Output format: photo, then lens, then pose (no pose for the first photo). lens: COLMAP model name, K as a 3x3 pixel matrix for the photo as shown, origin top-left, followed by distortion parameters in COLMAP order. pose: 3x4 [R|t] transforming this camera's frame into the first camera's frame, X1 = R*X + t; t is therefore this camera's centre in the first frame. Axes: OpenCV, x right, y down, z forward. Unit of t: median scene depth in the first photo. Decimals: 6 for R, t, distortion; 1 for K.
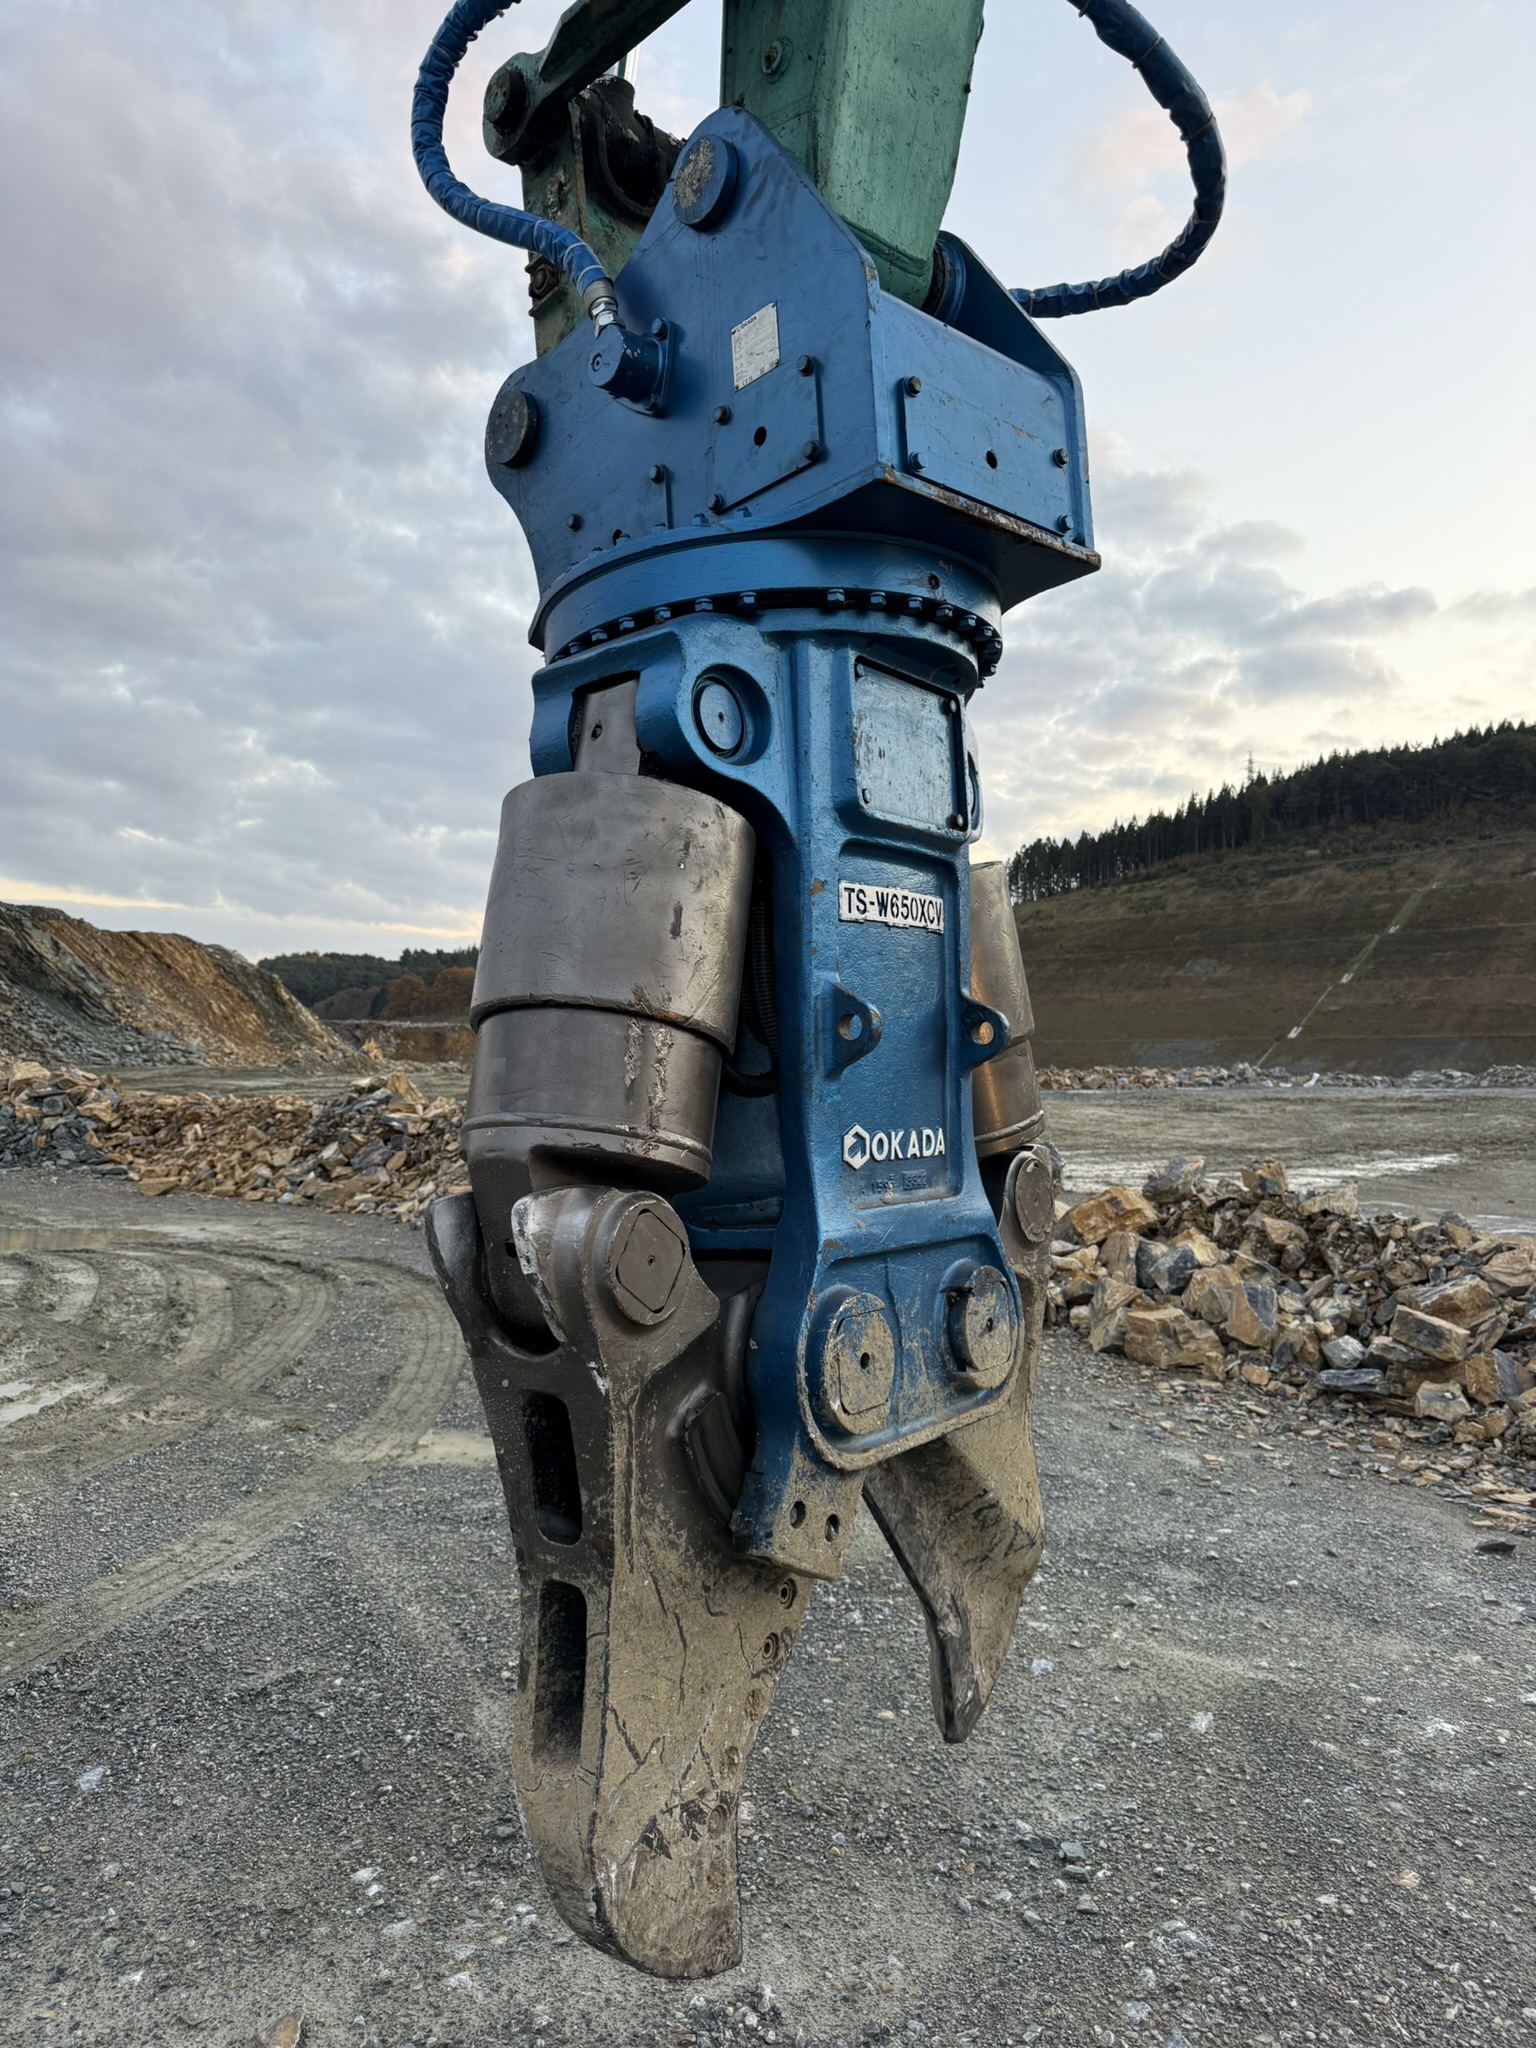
lens RADIAL K [[1435.1, 0, 768.0], [0, 1435.1, 1024.0], [0, 0, 1]] dist [0.113374, -0.195879]
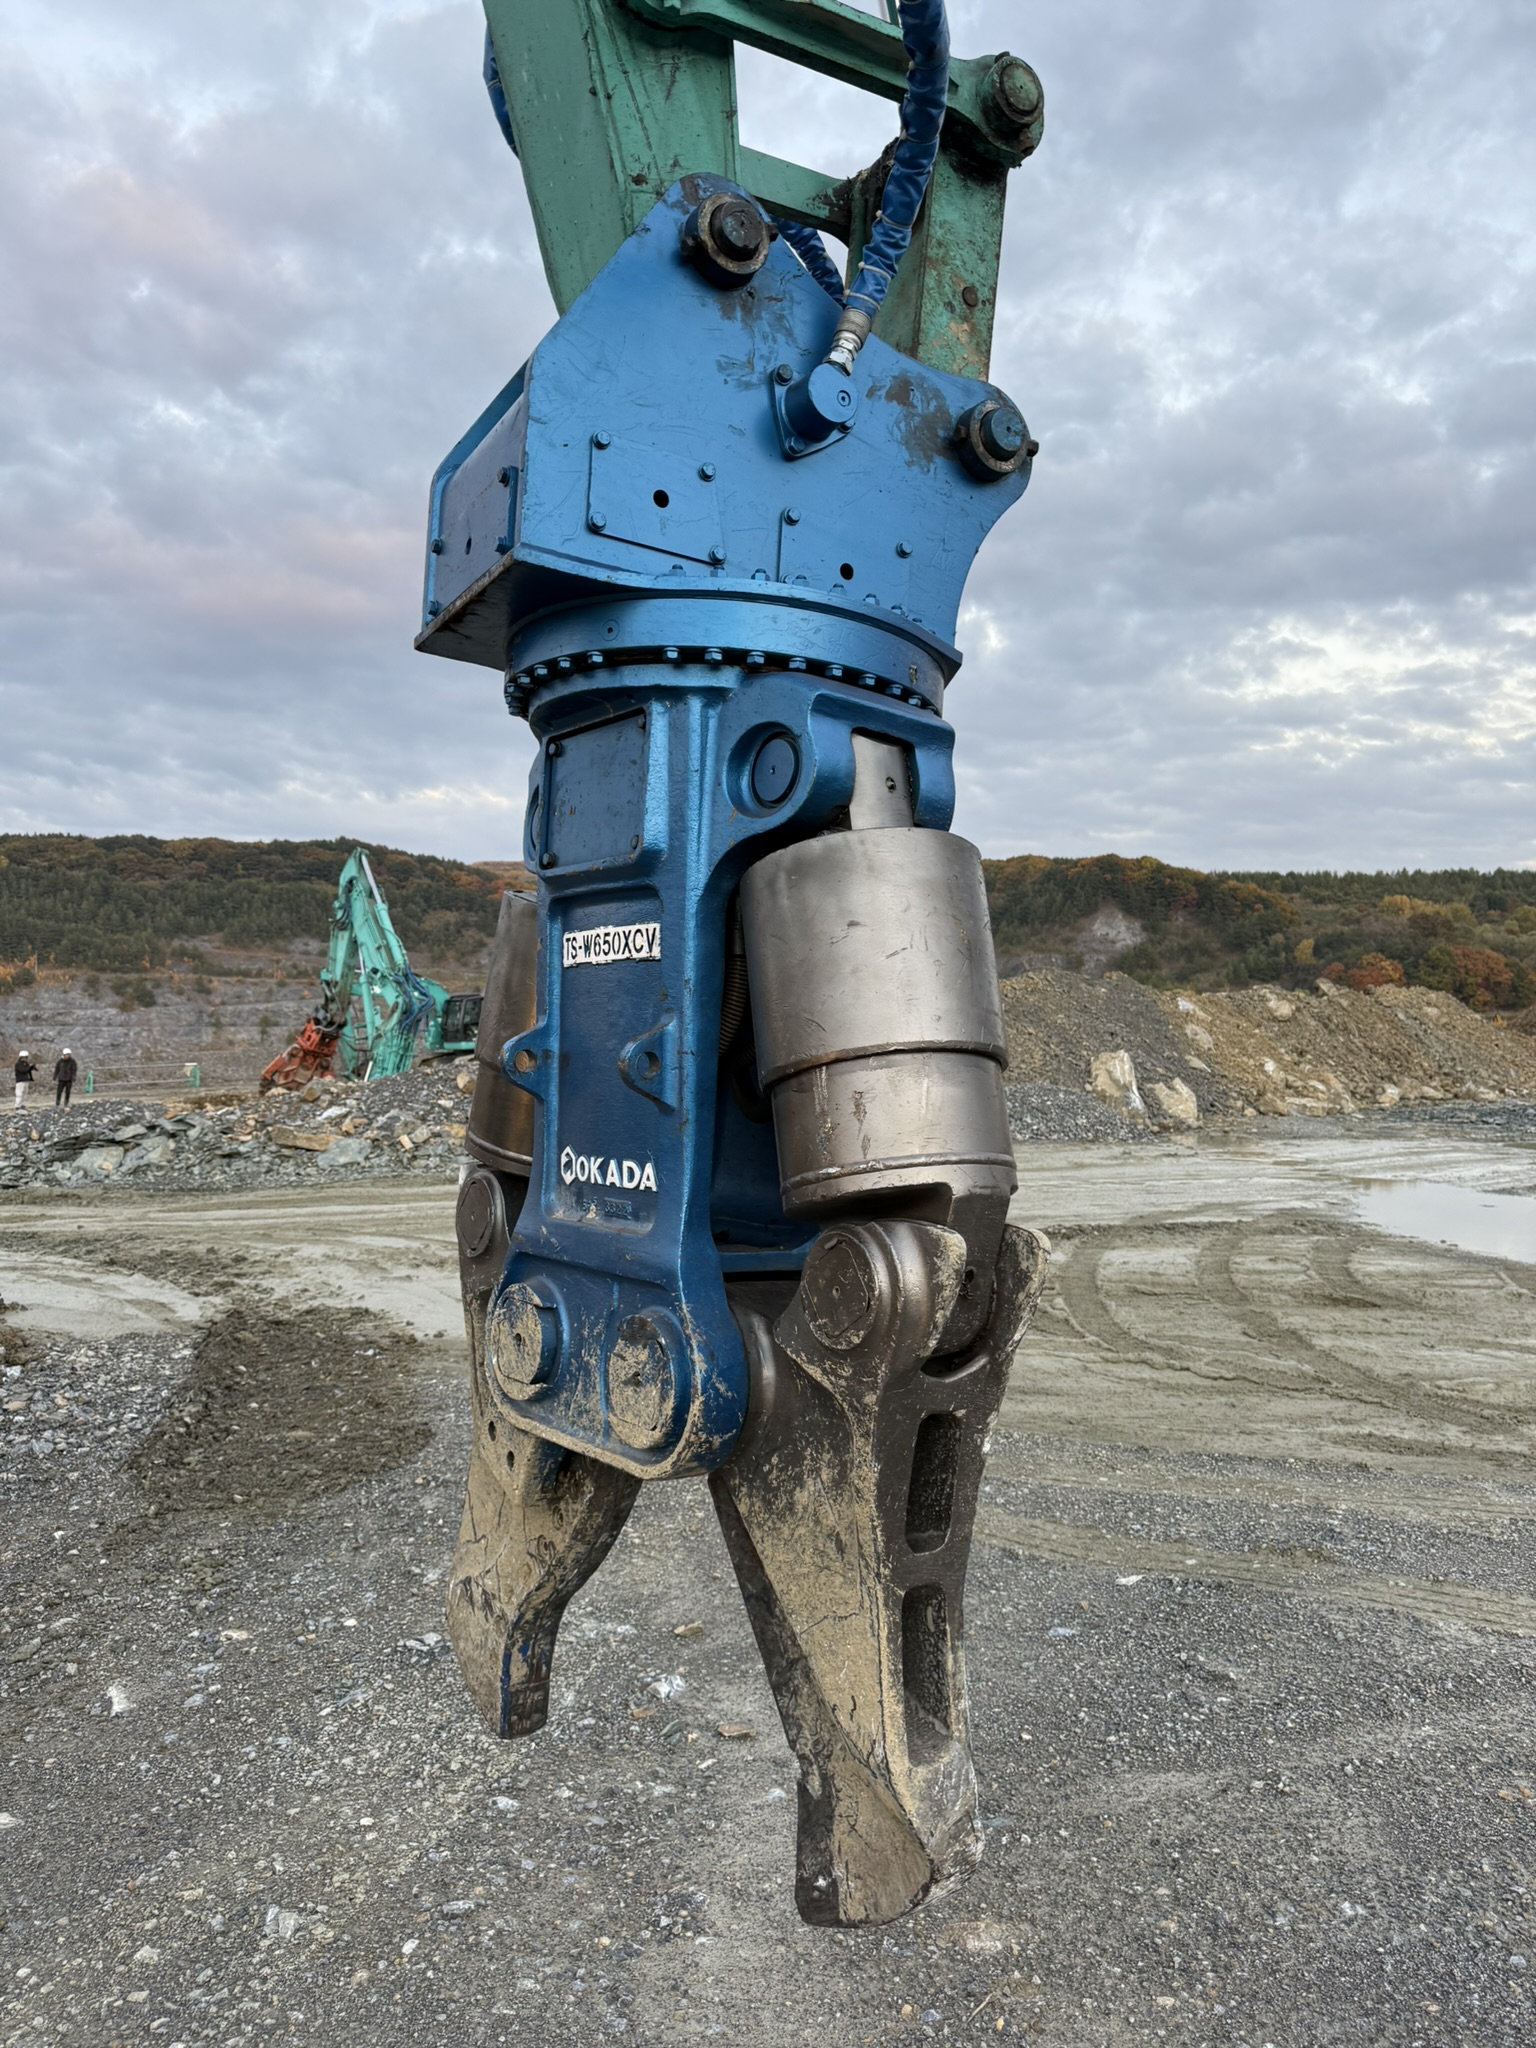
lens RADIAL K [[1446.9, 0, 768.0], [0, 1446.9, 1024.0], [0, 0, 1]] dist [0.084302, -0.126940]
pose [[-0.248986, -0.012581, -0.968425, 1.066058], [0.027785, 0.999411, -0.020127, 0.001021], [0.968108, -0.031919, -0.248490, 1.353094]]
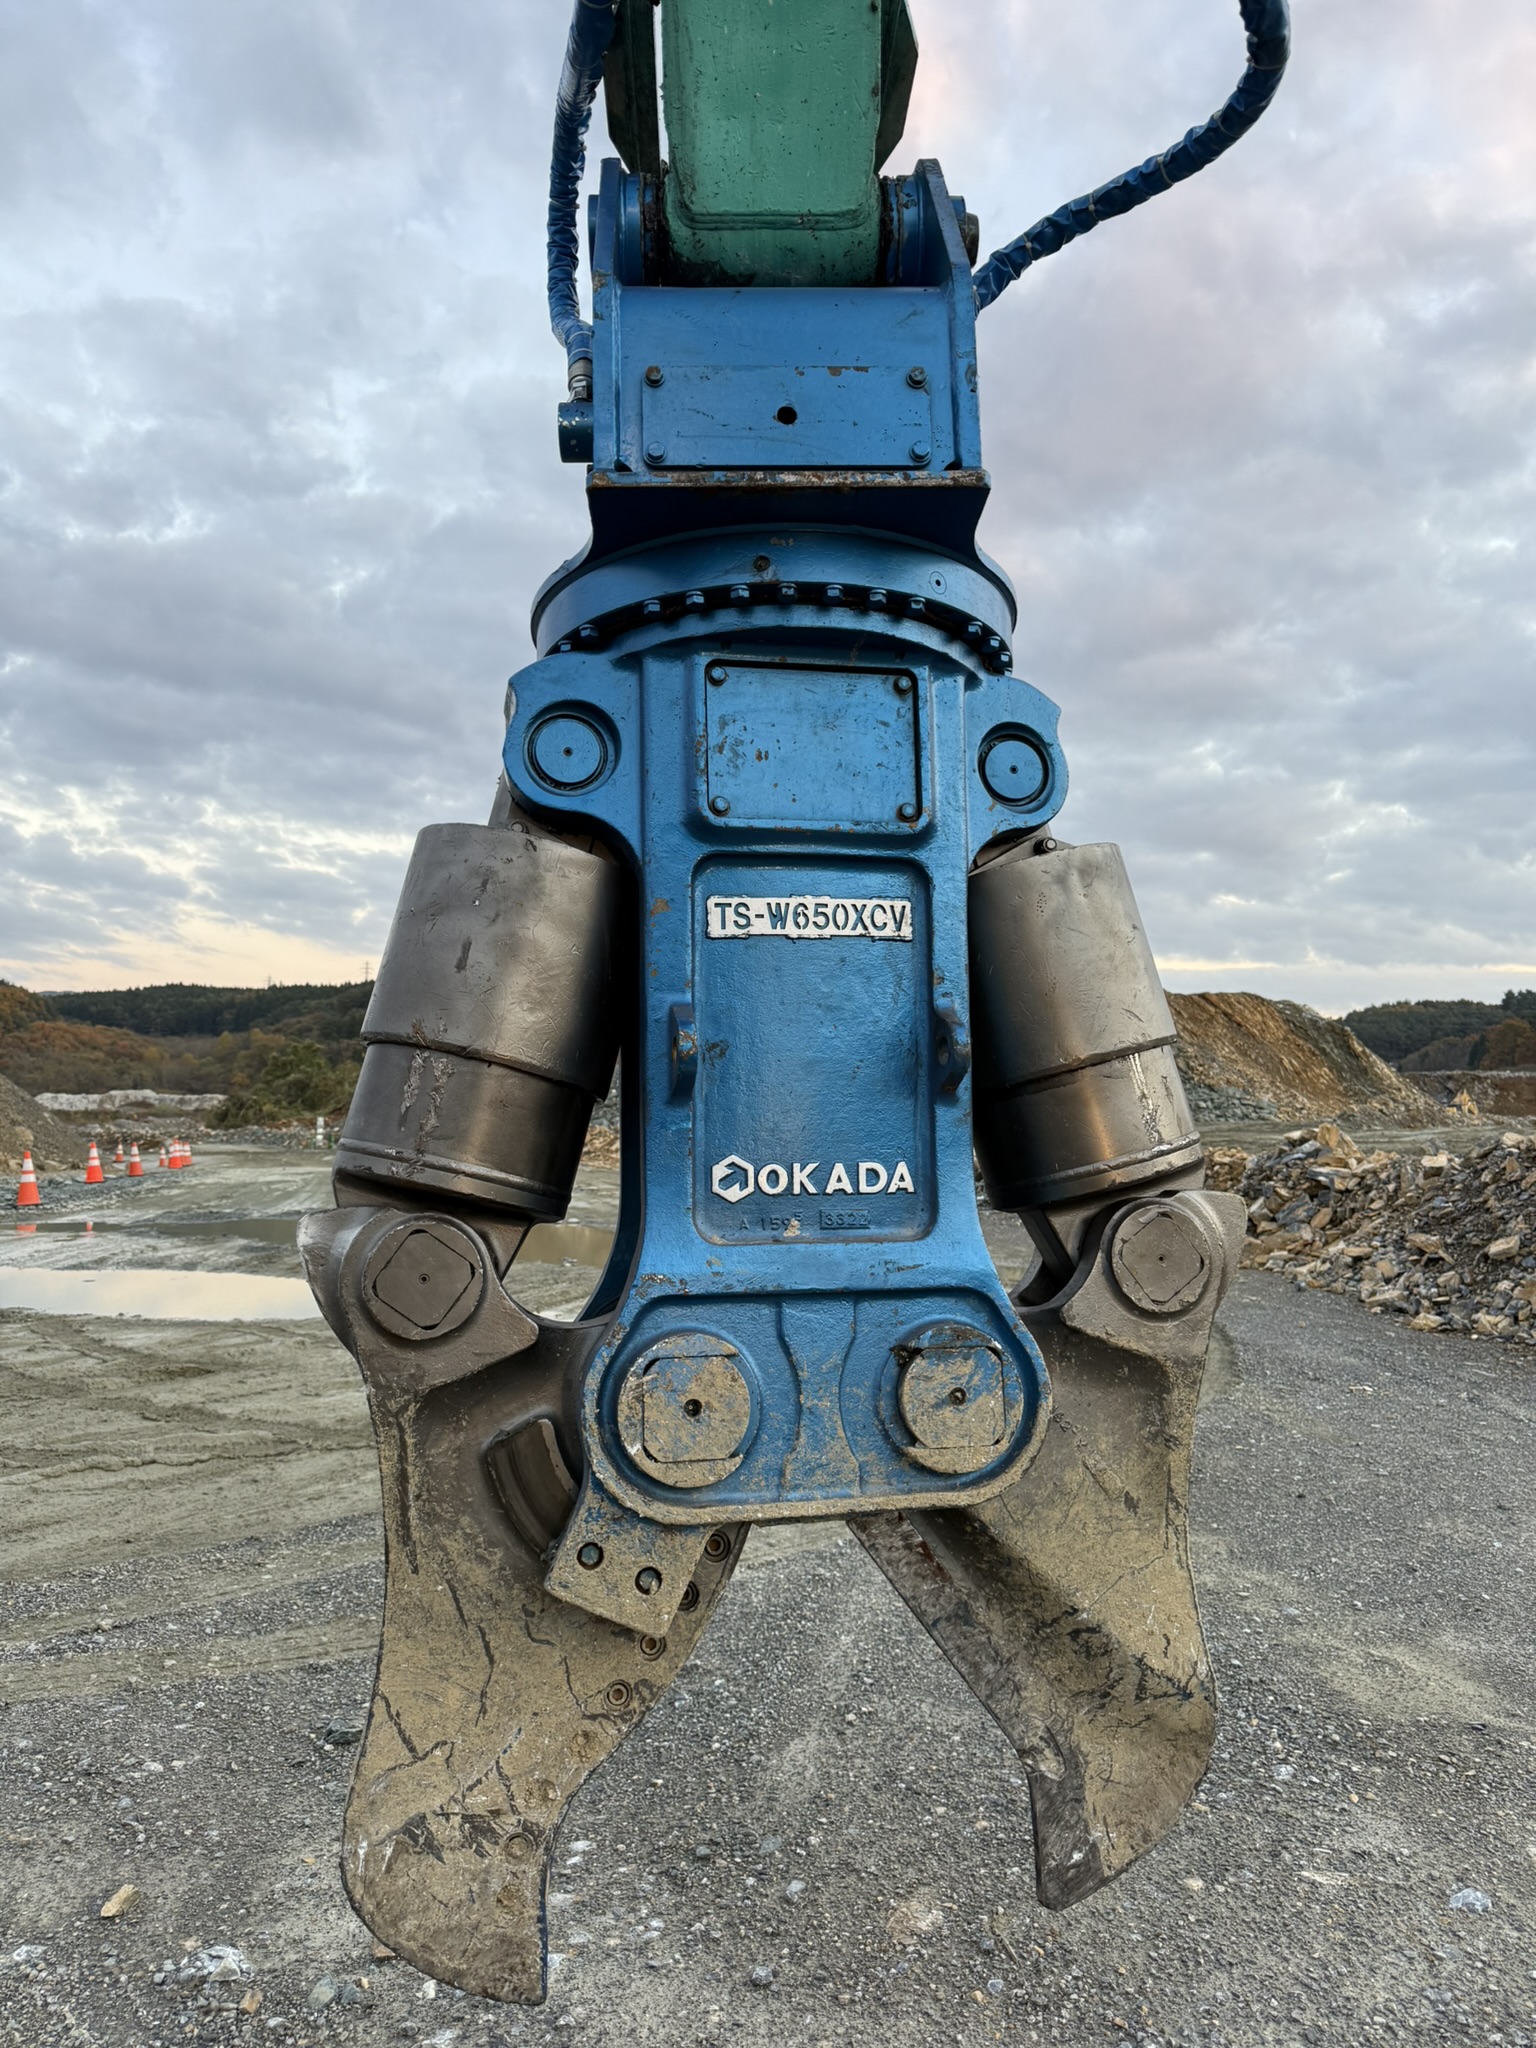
lens RADIAL K [[1446.9, 0, 768.0], [0, 1446.9, 1024.0], [0, 0, 1]] dist [0.084302, -0.126940]
pose [[0.751978, -0.053514, -0.657012, 0.657154], [0.028568, 0.998409, -0.048623, 0.029721], [0.658569, 0.017794, 0.752310, 0.288484]]
